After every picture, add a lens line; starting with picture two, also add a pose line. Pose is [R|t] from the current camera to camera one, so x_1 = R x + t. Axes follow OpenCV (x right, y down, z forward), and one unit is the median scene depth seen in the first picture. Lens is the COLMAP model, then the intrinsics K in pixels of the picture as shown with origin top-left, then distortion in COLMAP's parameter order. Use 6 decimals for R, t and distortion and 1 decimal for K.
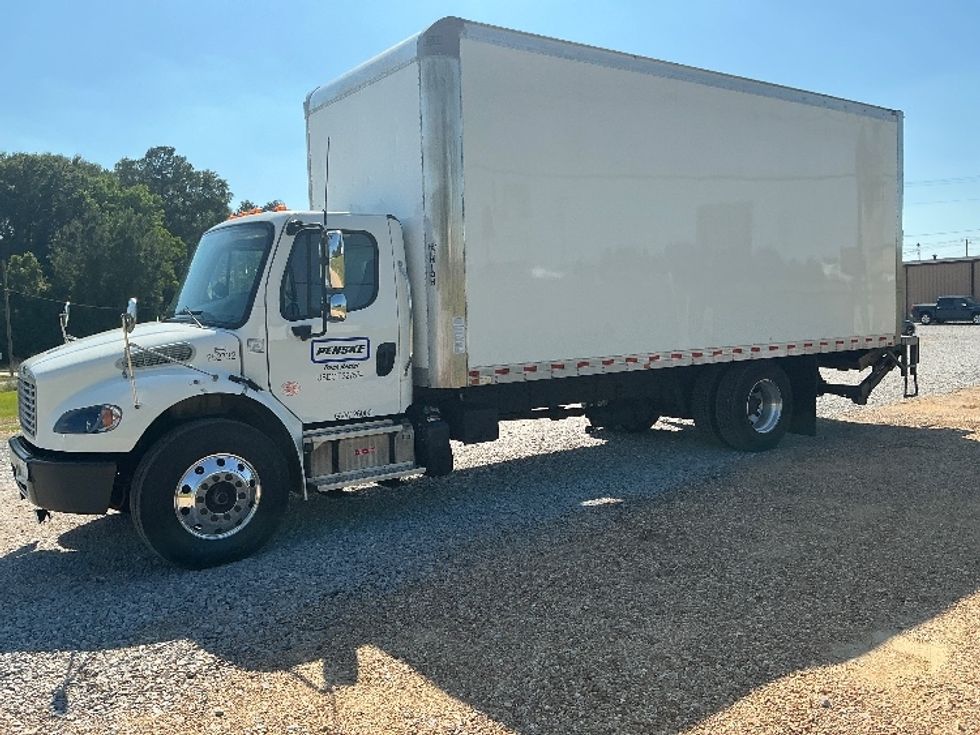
lens RADIAL K [[824.7, 0, 490.0], [0, 824.7, 367.5], [0, 0, 1]] dist [0.159615, -0.304719]
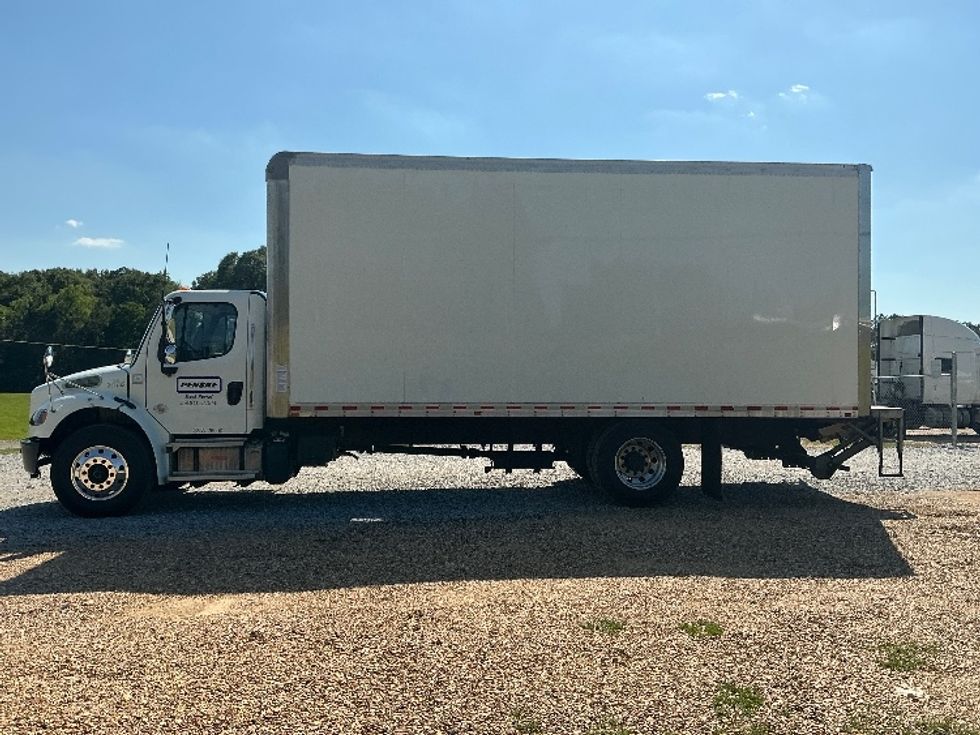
lens RADIAL K [[824.7, 0, 490.0], [0, 824.7, 367.5], [0, 0, 1]] dist [0.159615, -0.304719]
pose [[0.855483, 0.033367, -0.516754, 0.967674], [-0.066793, 0.996696, -0.046220, -0.017320], [0.513505, 0.074056, 0.854885, 0.011603]]
